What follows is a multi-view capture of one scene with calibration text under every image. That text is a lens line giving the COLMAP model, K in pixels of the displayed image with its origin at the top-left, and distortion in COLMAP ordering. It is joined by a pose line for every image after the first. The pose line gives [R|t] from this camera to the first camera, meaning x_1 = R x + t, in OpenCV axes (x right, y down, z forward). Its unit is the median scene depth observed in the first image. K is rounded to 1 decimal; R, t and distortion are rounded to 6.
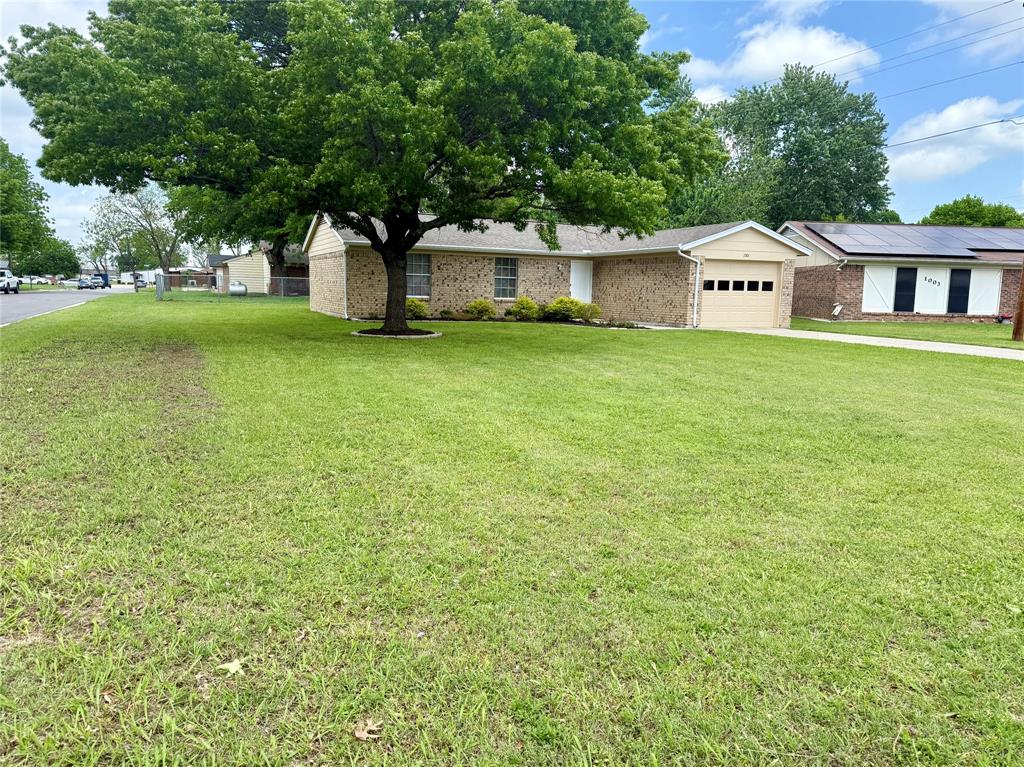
lens RADIAL K [[663.4, 0, 512.0], [0, 663.4, 383.5], [0, 0, 1]] dist [0.069370, -0.001481]
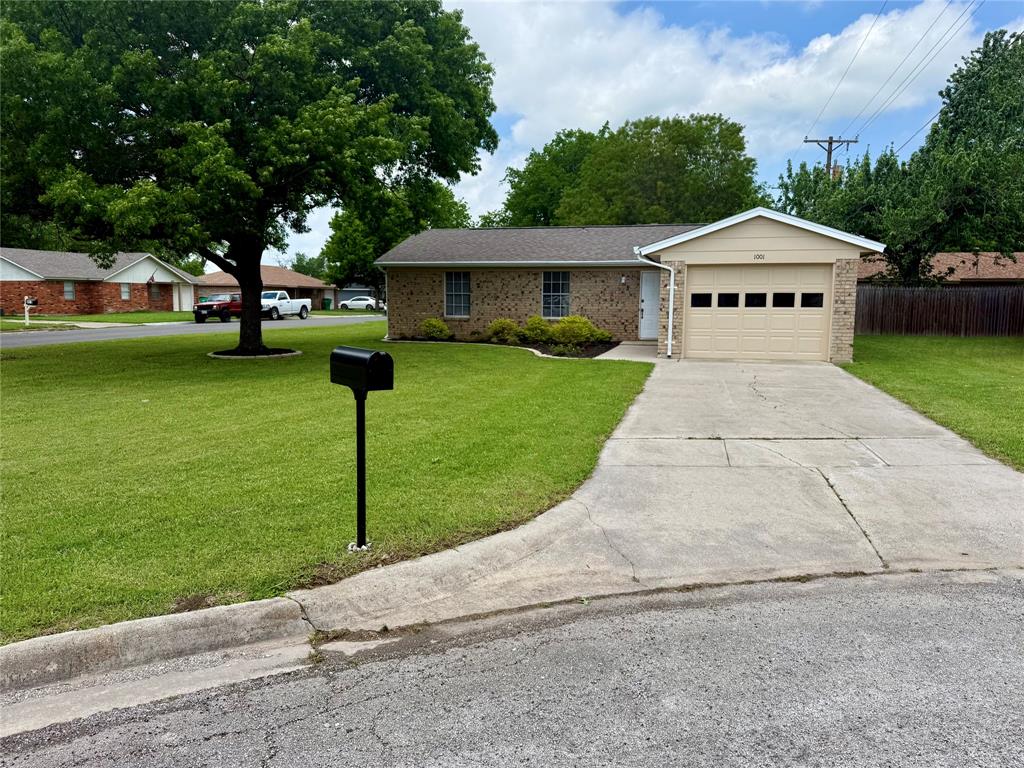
lens RADIAL K [[718.8, 0, 512.0], [0, 718.8, 384.0], [0, 0, 1]] dist [0.070445, -0.056531]
pose [[0.792645, 0.053503, -0.607332, 0.604556], [-0.072091, 0.997379, -0.006223, -0.035214], [0.605407, 0.048716, 0.794424, 0.247260]]
